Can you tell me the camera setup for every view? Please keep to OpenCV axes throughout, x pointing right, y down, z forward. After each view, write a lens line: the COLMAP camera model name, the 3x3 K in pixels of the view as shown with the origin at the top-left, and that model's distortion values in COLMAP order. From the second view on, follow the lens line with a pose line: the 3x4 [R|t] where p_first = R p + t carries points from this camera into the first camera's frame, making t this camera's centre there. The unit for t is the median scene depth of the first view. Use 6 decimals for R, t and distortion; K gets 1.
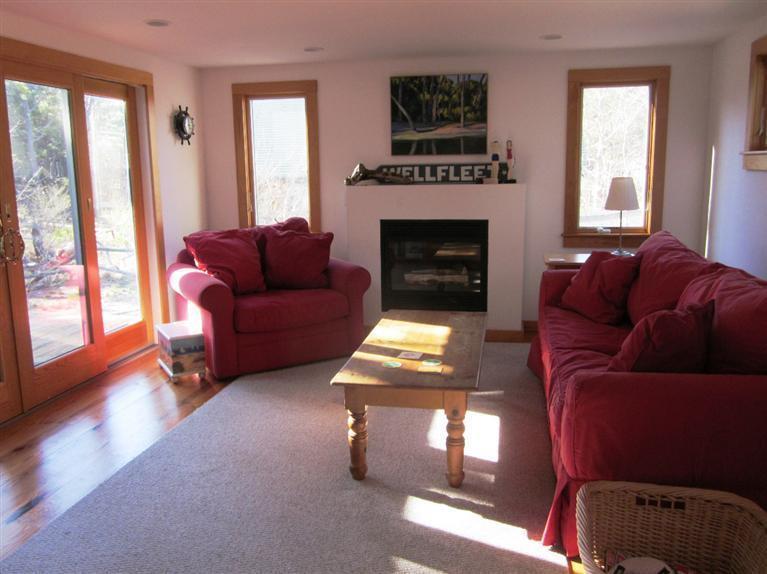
lens RADIAL K [[632.1, 0, 382.4], [0, 632.1, 288.3], [0, 0, 1]] dist [-0.036017, 0.001820]
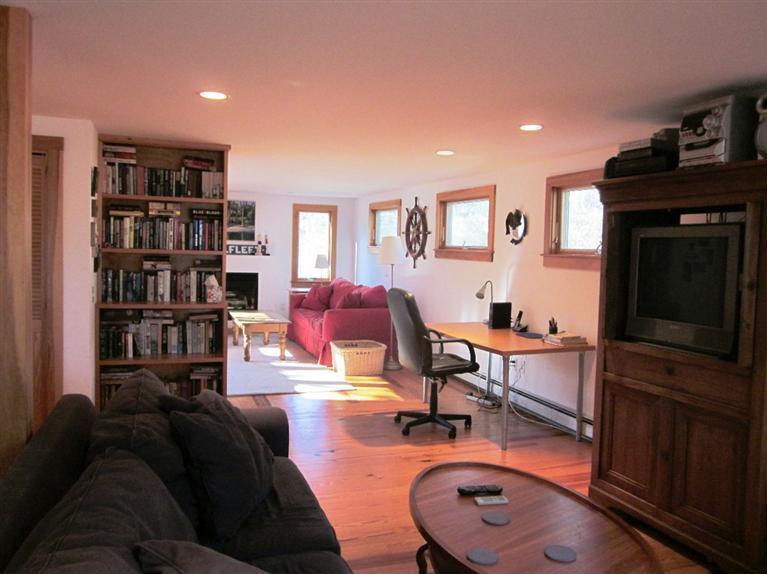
lens RADIAL K [[632.1, 0, 383.5], [0, 632.1, 289.1], [0, 0, 1]] dist [-0.036017, 0.001820]
pose [[0.858280, 0.005460, 0.513152, -0.521197], [0.054766, 0.993258, -0.102169, 0.170481], [-0.510250, 0.115793, 0.852195, -0.919249]]
